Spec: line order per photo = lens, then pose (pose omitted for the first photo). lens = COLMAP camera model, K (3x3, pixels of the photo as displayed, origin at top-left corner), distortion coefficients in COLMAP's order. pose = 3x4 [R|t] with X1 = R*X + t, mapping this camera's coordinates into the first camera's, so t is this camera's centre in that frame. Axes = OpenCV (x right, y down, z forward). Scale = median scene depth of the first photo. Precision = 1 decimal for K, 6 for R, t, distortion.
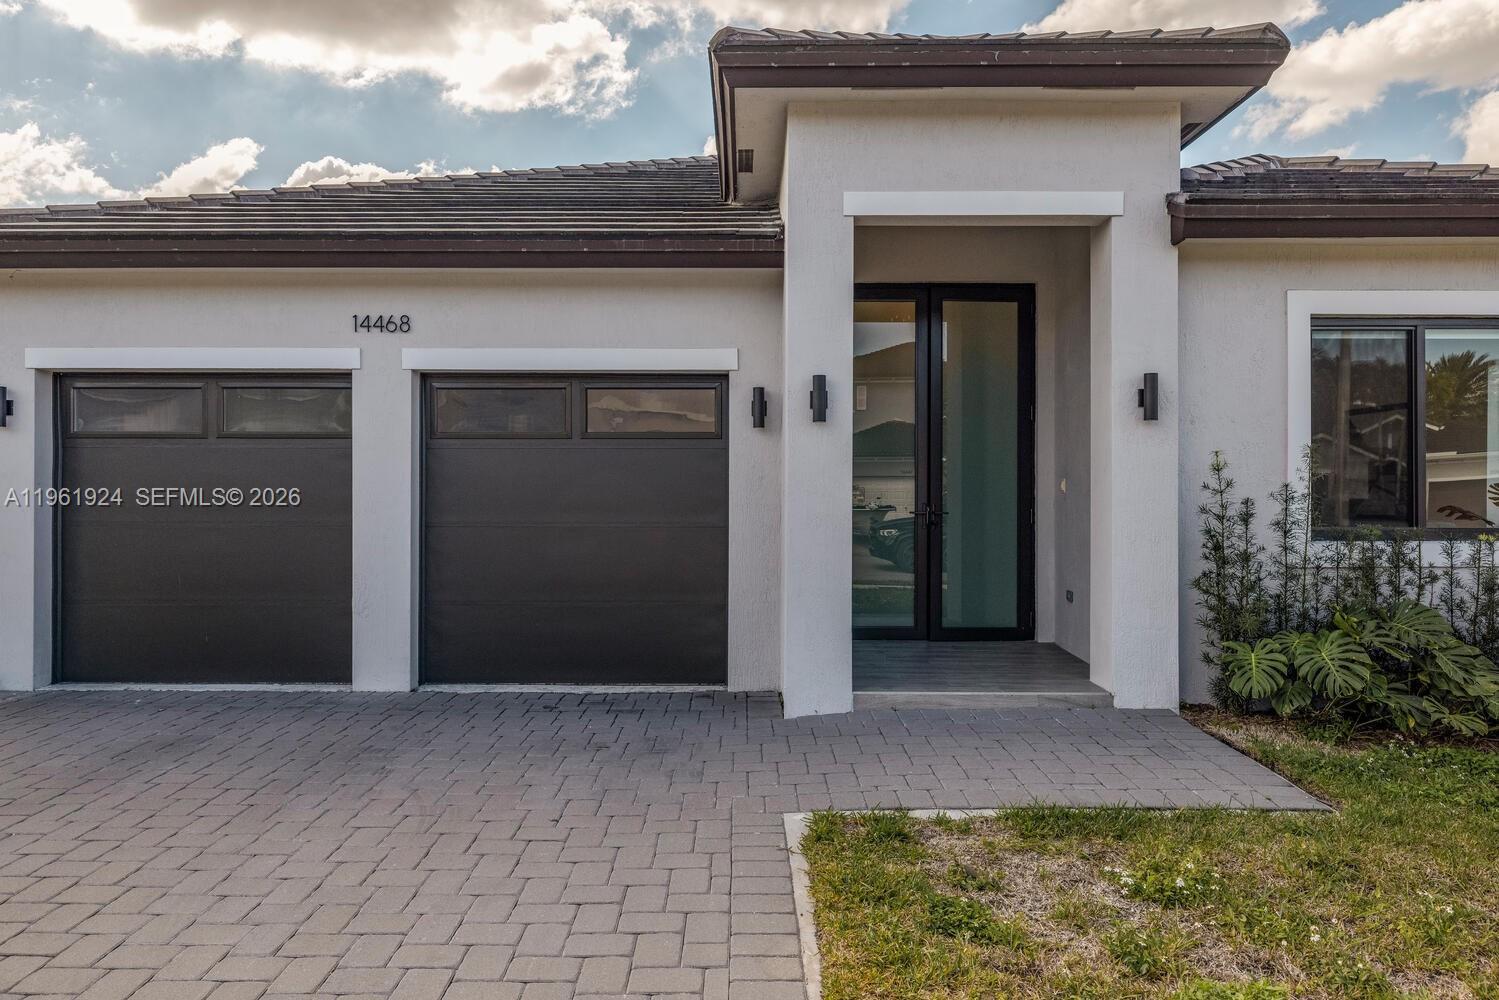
lens RADIAL K [[987.2, 0, 756.3], [0, 987.2, 491.5], [0, 0, 1]] dist [-0.006286, 0.001654]
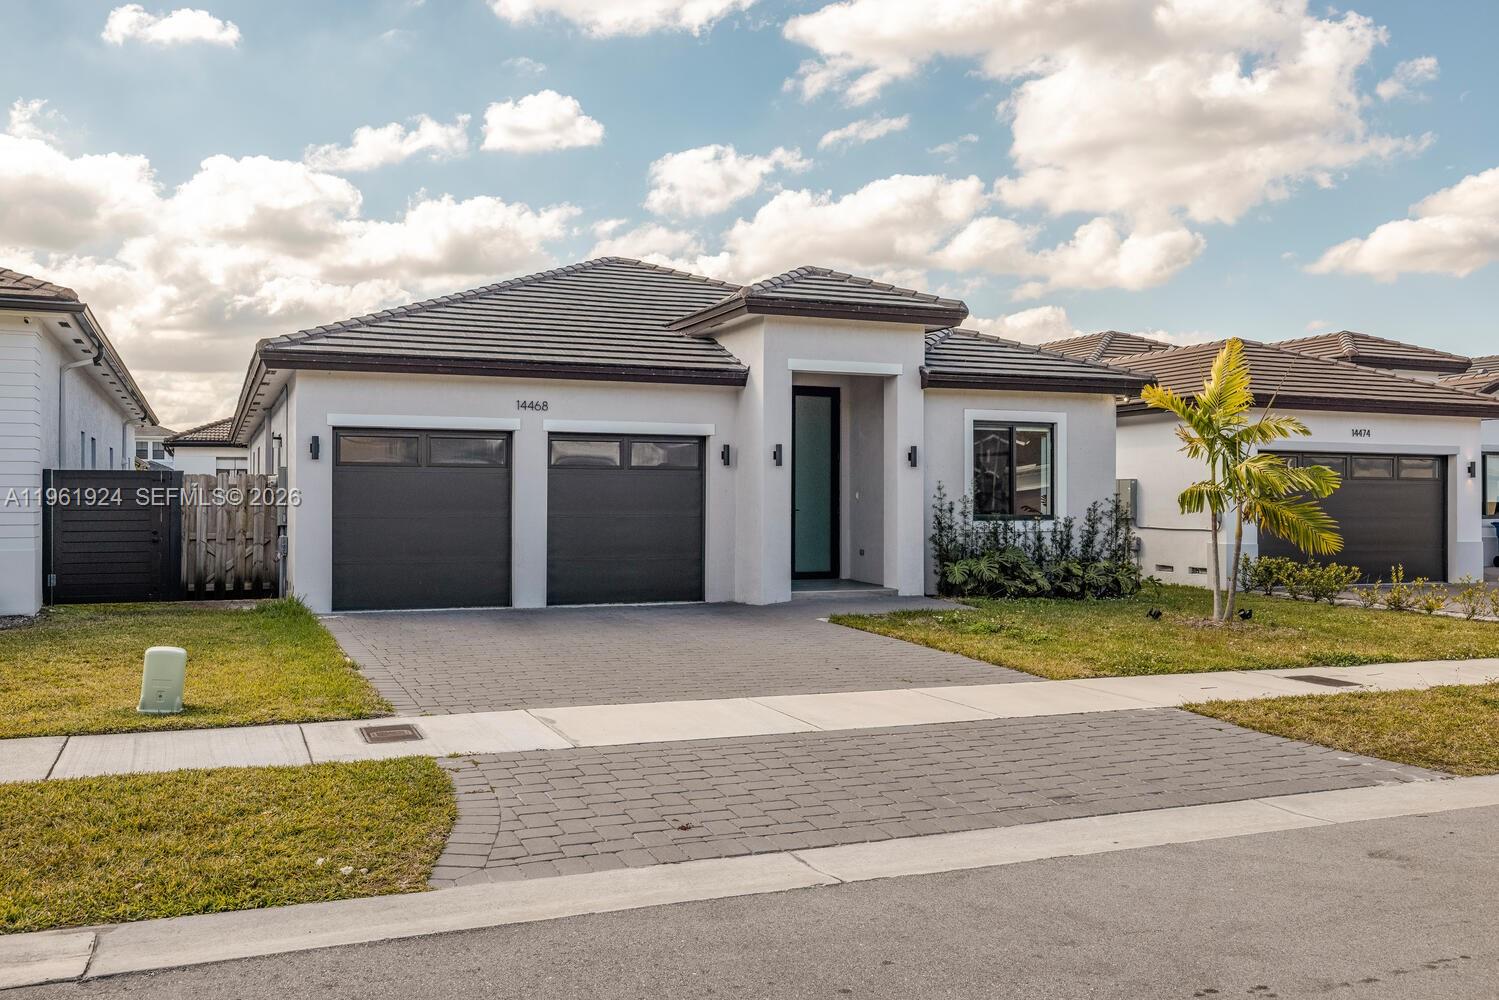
lens RADIAL K [[1320.8, 0, 750.7], [0, 1320.8, 493.9], [0, 0, 1]] dist [-0.049639, -0.006734]
pose [[0.920582, 0.004867, 0.390518, -1.109485], [0.000673, 0.999901, -0.014048, 0.031573], [-0.390548, 0.013195, 0.920488, -1.614446]]
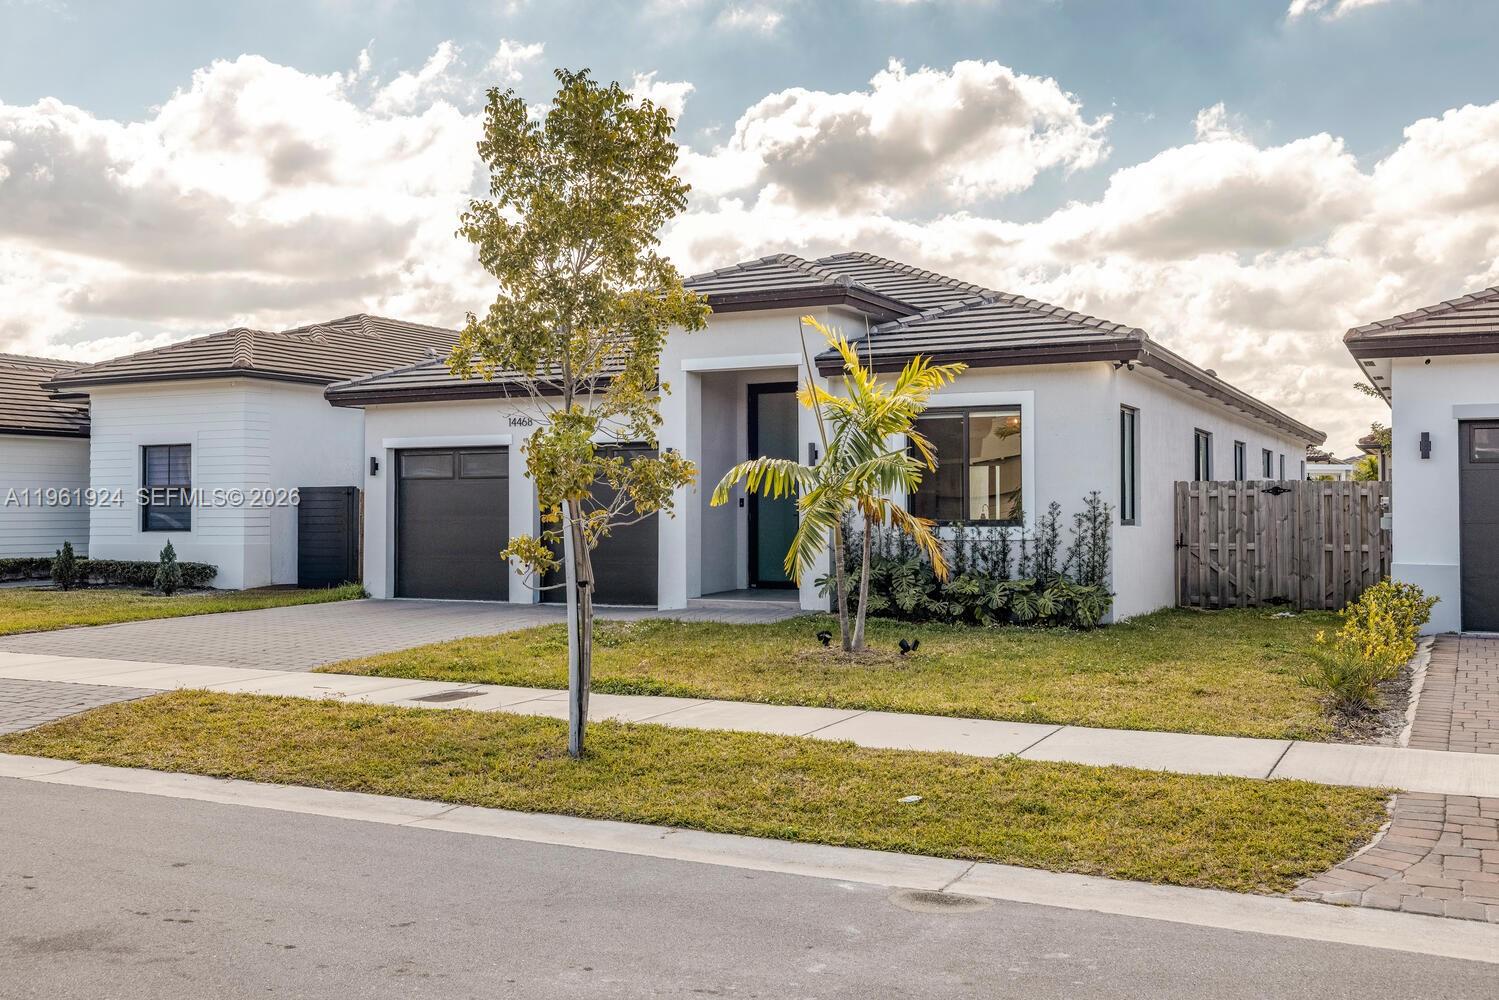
lens RADIAL K [[1377.9, 0, 757.6], [0, 1377.9, 506.3], [0, 0, 1]] dist [0.012328, 0.000000]
pose [[0.894385, -0.003800, -0.447282, 1.546571], [0.002380, 0.999990, -0.003736, 0.018962], [0.447292, 0.002277, 0.894385, -1.543649]]
